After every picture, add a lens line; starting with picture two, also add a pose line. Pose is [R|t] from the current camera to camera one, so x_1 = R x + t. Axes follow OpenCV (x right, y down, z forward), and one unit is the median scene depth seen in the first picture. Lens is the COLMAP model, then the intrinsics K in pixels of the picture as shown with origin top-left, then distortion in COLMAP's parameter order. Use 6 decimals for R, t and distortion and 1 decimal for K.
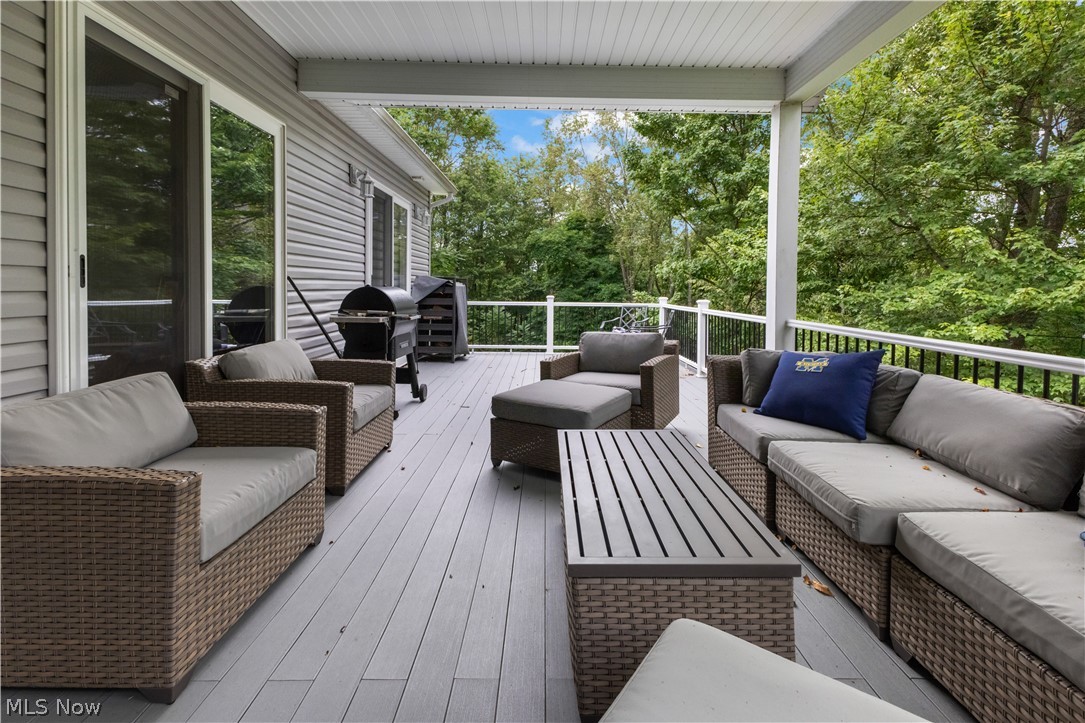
lens RADIAL K [[485.6, 0, 555.6], [0, 485.6, 297.7], [0, 0, 1]] dist [0.006453, -0.001240]
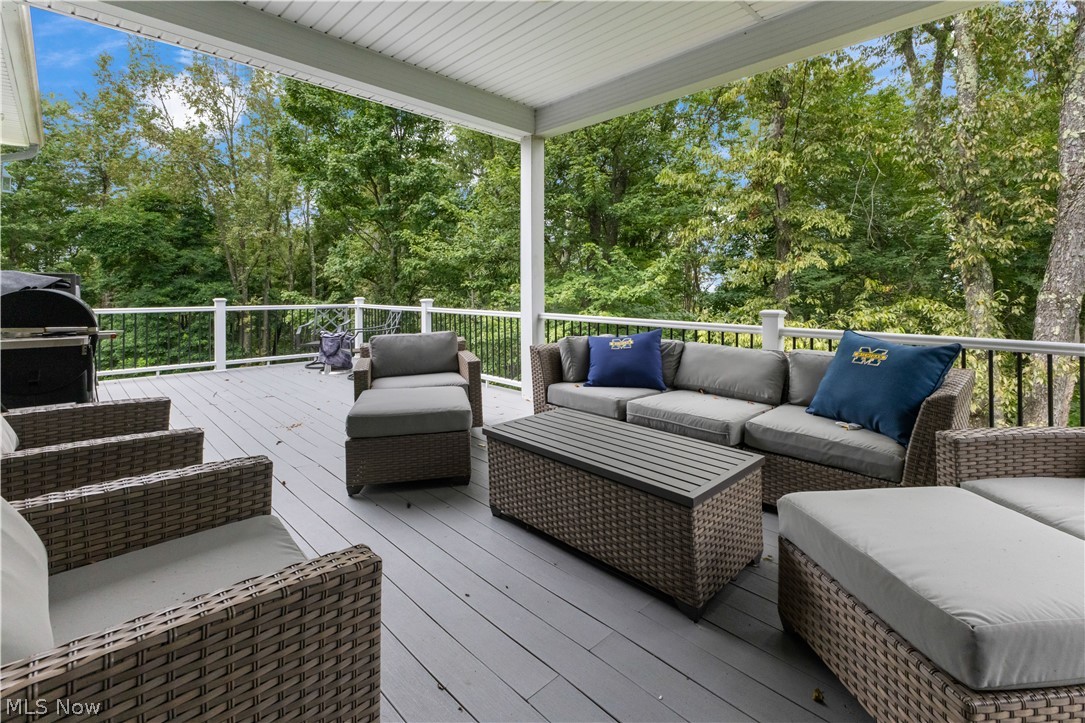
lens RADIAL K [[485.6, 0, 559.9], [0, 485.6, 286.9], [0, 0, 1]] dist [0.006453, -0.001240]
pose [[0.724247, -0.005328, 0.689520, -0.156365], [0.018768, 0.999752, -0.011987, -0.002661], [-0.689285, 0.021623, 0.724167, 0.037090]]
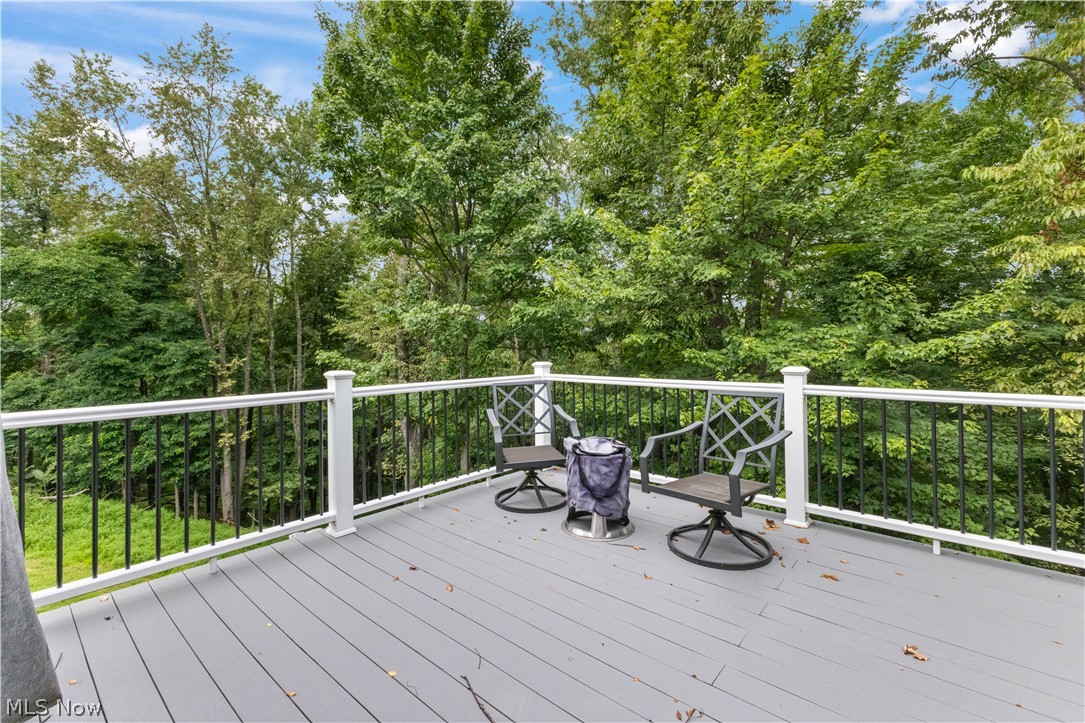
lens RADIAL K [[485.6, 0, 579.9], [0, 485.6, 342.8], [0, 0, 1]] dist [0.006453, -0.001240]
pose [[0.665936, -0.006781, 0.745978, -0.154955], [0.024762, 0.999609, -0.013019, -0.014428], [-0.745598, 0.027142, 0.665843, 0.648930]]
